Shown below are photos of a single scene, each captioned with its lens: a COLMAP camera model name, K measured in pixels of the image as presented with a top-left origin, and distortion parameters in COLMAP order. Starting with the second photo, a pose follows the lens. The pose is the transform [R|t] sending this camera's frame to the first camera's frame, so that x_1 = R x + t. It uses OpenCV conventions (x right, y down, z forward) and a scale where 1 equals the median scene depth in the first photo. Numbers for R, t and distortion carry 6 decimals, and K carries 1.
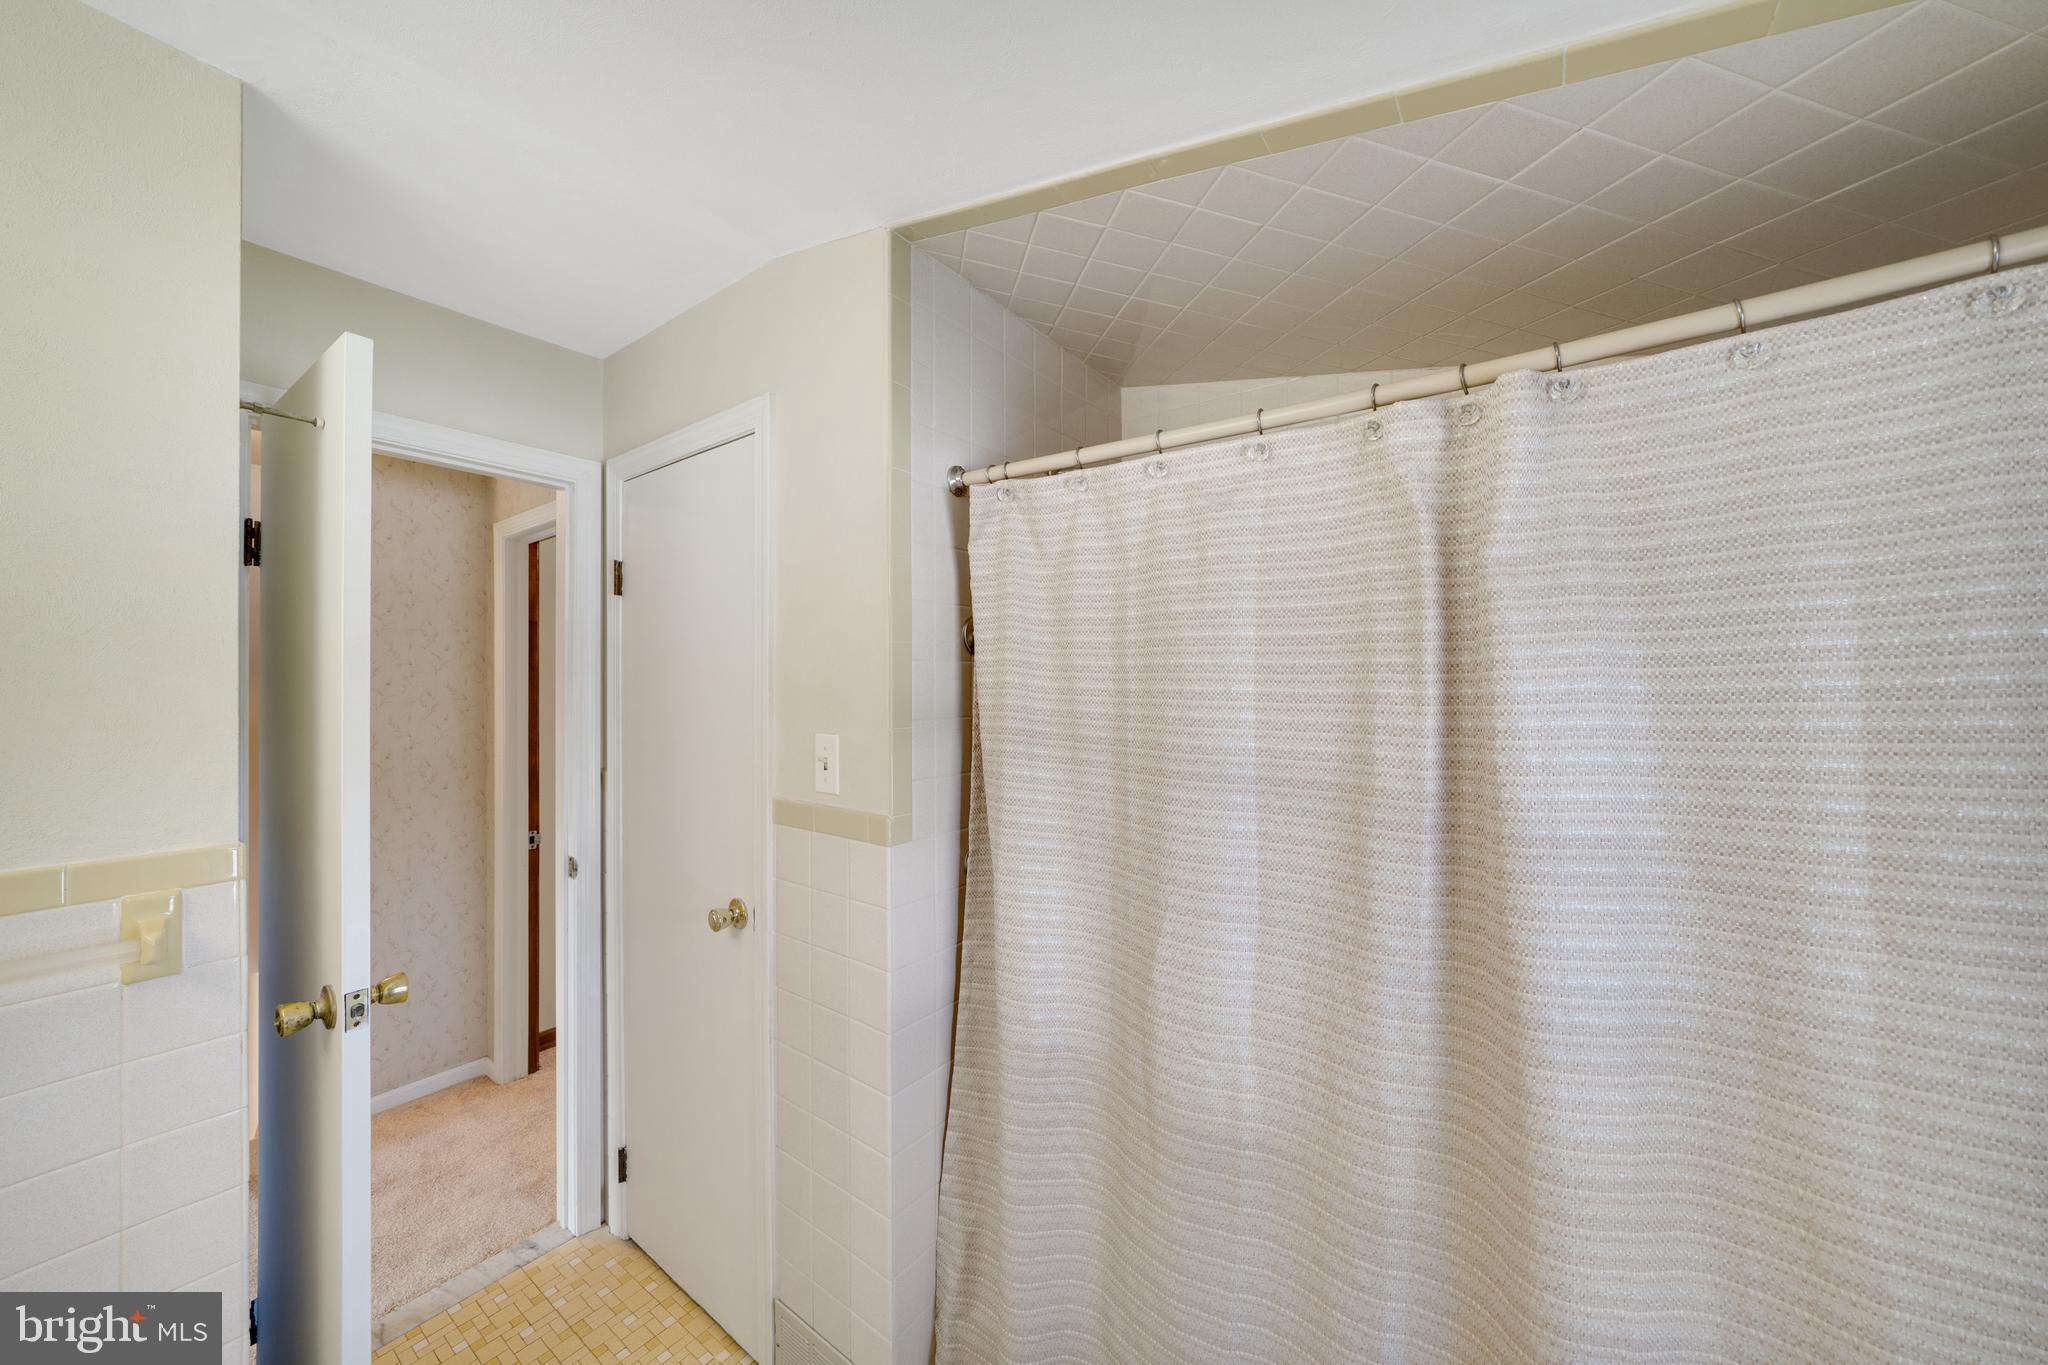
lens RADIAL K [[748.0, 0, 1024.0], [0, 748.0, 682.5], [0, 0, 1]] dist [0.001534, 0.000136]
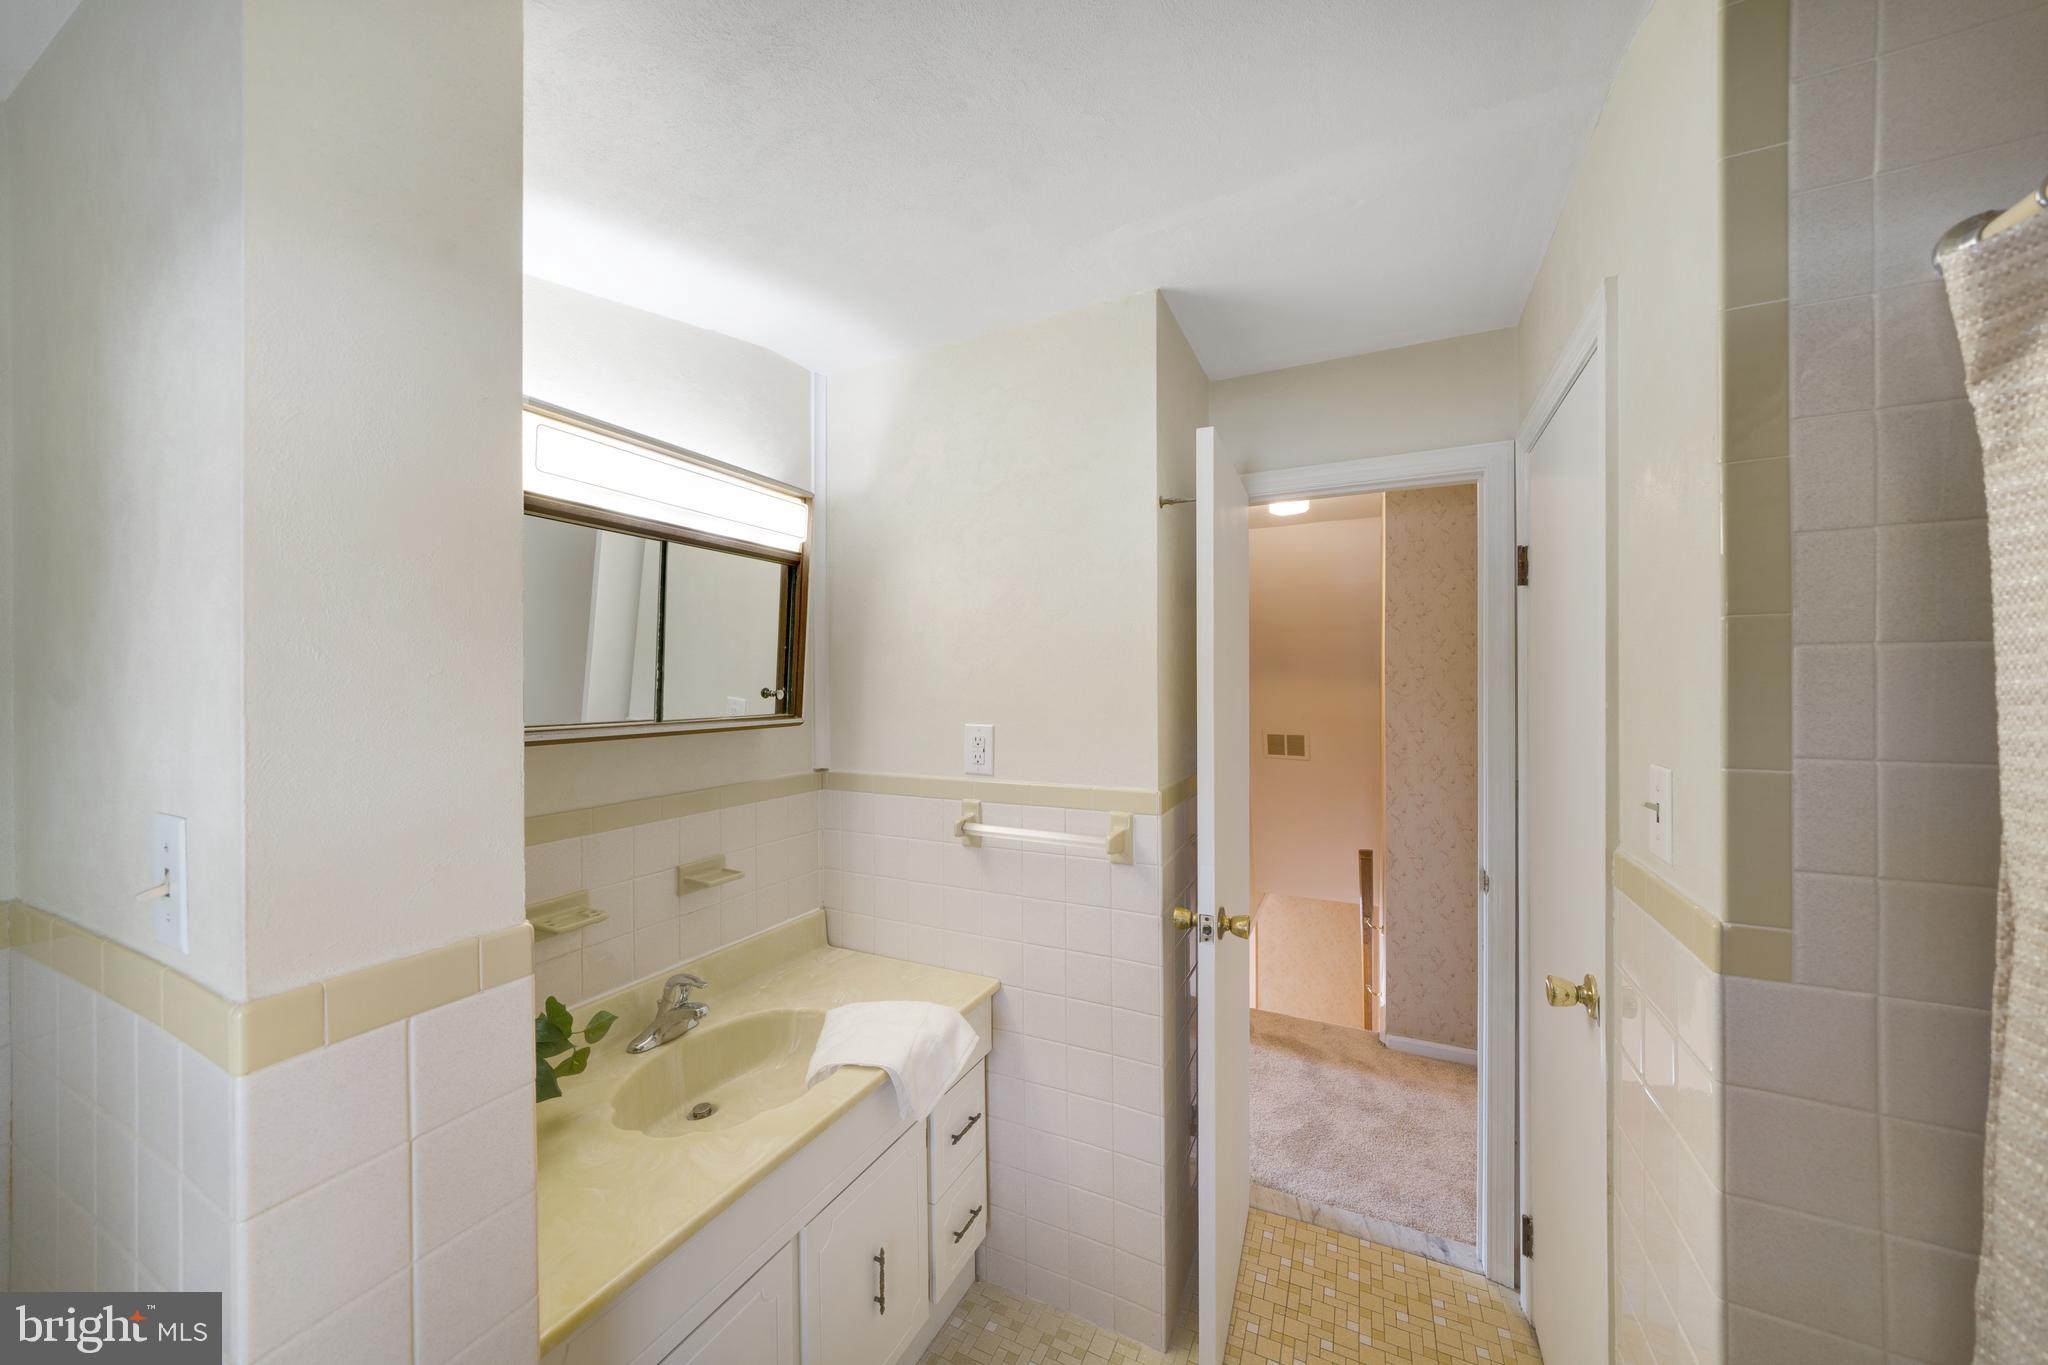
lens RADIAL K [[748.0, 0, 1024.0], [0, 748.0, 682.5], [0, 0, 1]] dist [0.001534, 0.000136]
pose [[0.162081, 0.003019, -0.986773, 0.253305], [0.000975, 0.999994, 0.003220, -0.006689], [0.986777, -0.001484, 0.162077, 0.308624]]
